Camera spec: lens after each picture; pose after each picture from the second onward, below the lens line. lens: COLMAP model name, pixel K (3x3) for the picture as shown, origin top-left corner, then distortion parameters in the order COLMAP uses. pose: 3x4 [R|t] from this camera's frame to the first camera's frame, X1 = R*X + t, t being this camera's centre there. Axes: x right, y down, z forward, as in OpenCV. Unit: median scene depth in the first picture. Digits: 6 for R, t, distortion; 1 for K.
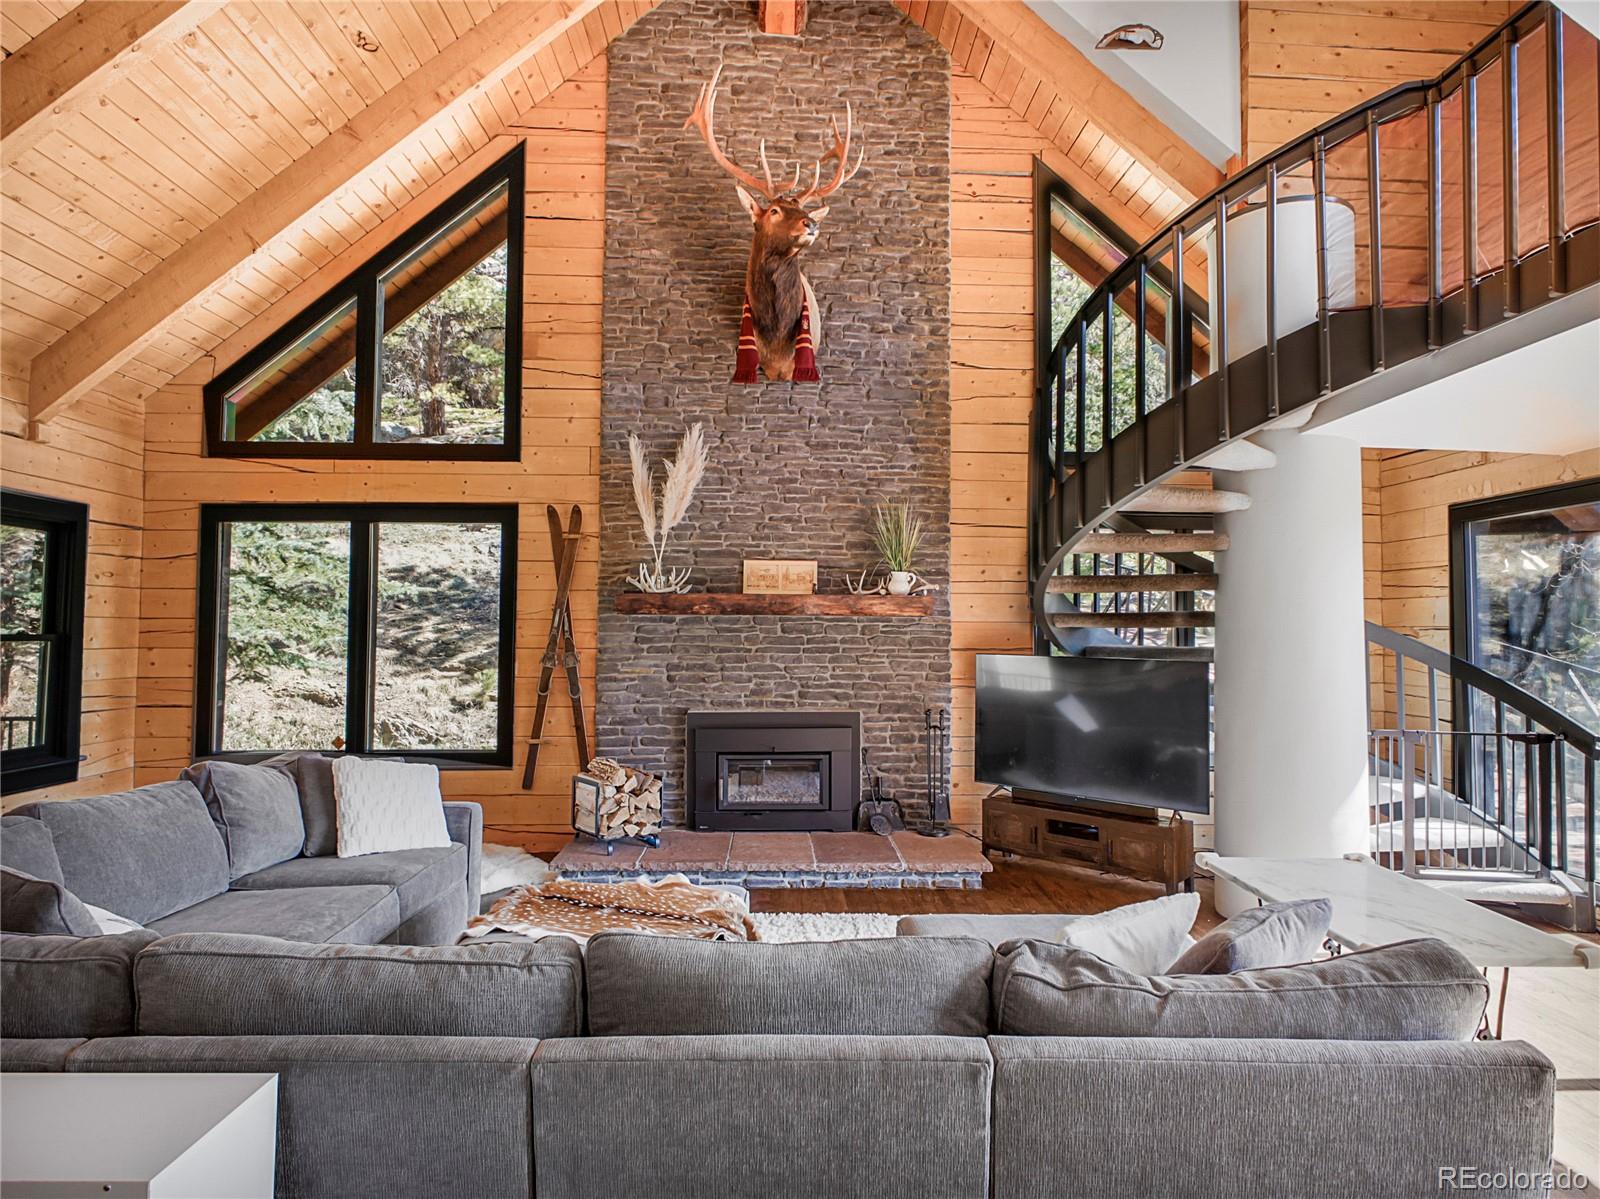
lens RADIAL K [[926.4, 0, 800.0], [0, 926.4, 599.5], [0, 0, 1]] dist [-0.000380, -0.000522]
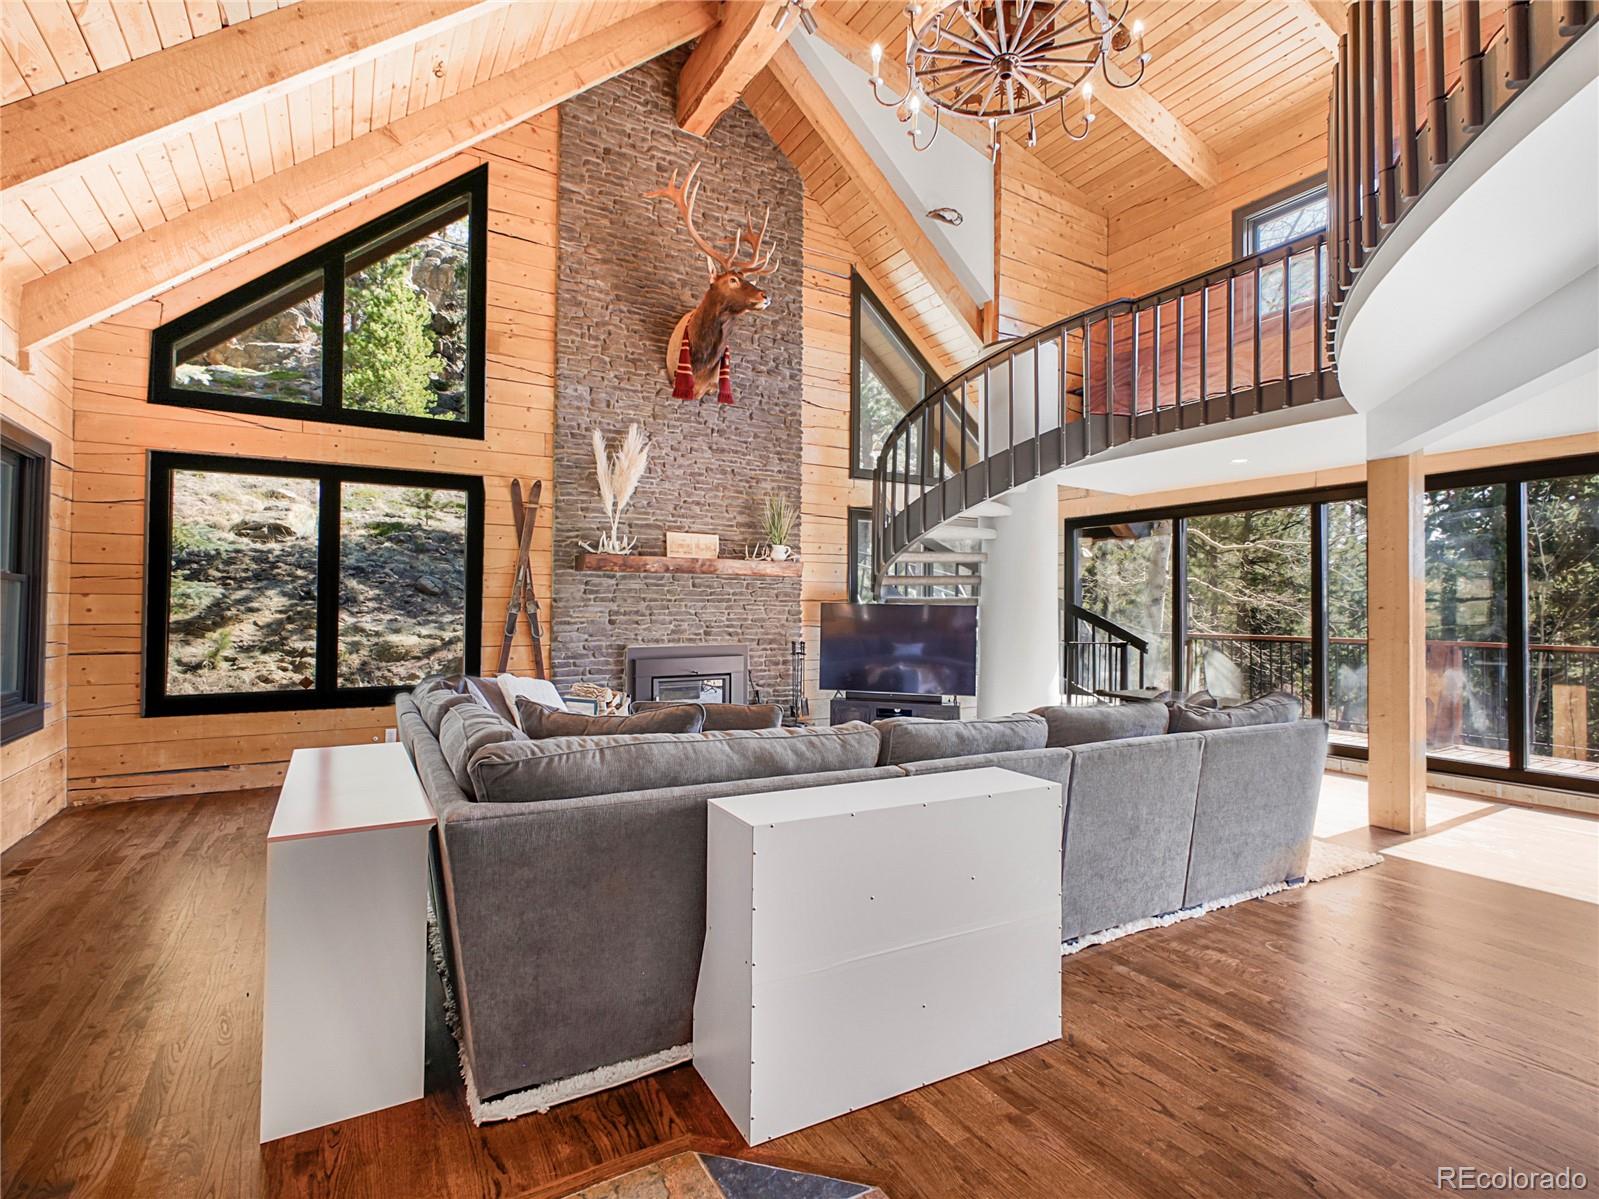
lens RADIAL K [[788.1, 0, 799.5], [0, 788.1, 599.5], [0, 0, 1]] dist [0.002554, 0.000396]
pose [[0.881248, 0.005926, 0.472618, -0.422027], [-0.019831, 0.999504, 0.024444, 0.022387], [-0.472239, -0.030914, 0.880928, -0.082202]]
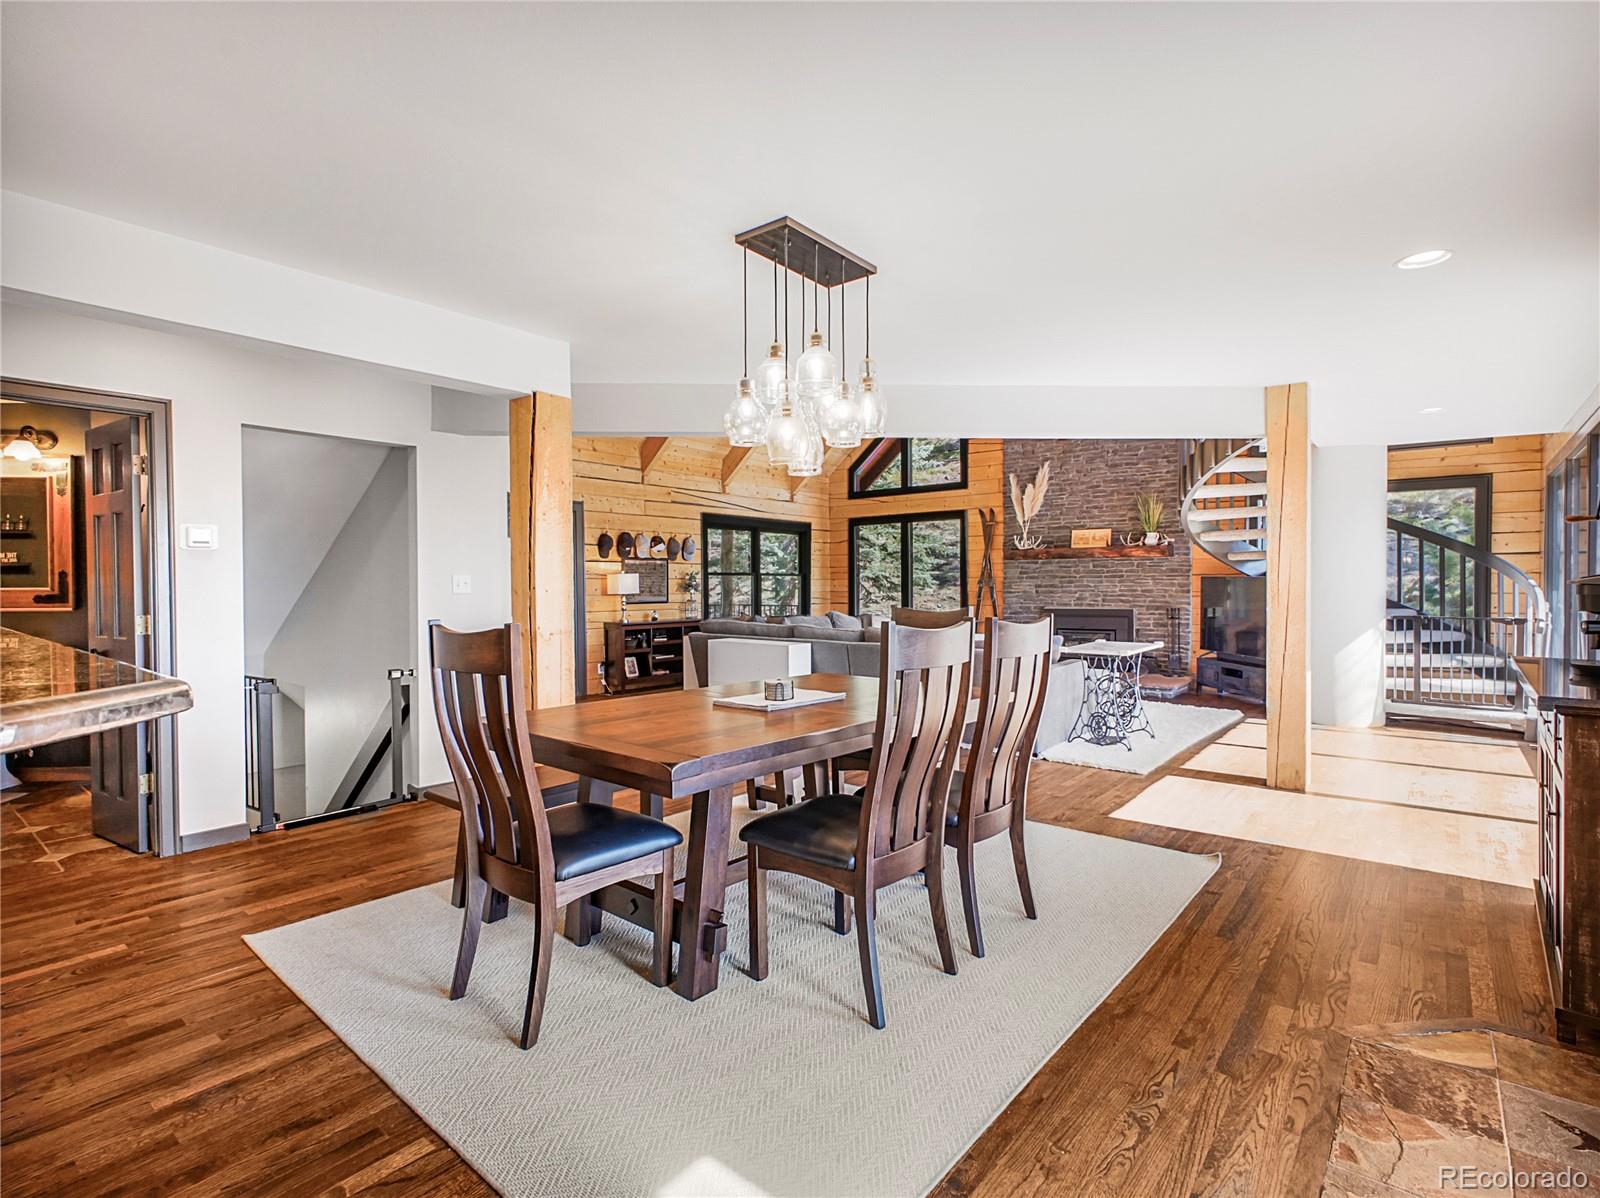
lens RADIAL K [[788.6, 0, 800.0], [0, 788.6, 599.0], [0, 0, 1]] dist [0.002554, 0.000396]
pose [[0.748465, 0.003904, -0.663163, 0.600436], [0.034857, 0.998369, 0.045217, 0.006268], [0.662258, -0.056959, 0.747108, -0.605121]]
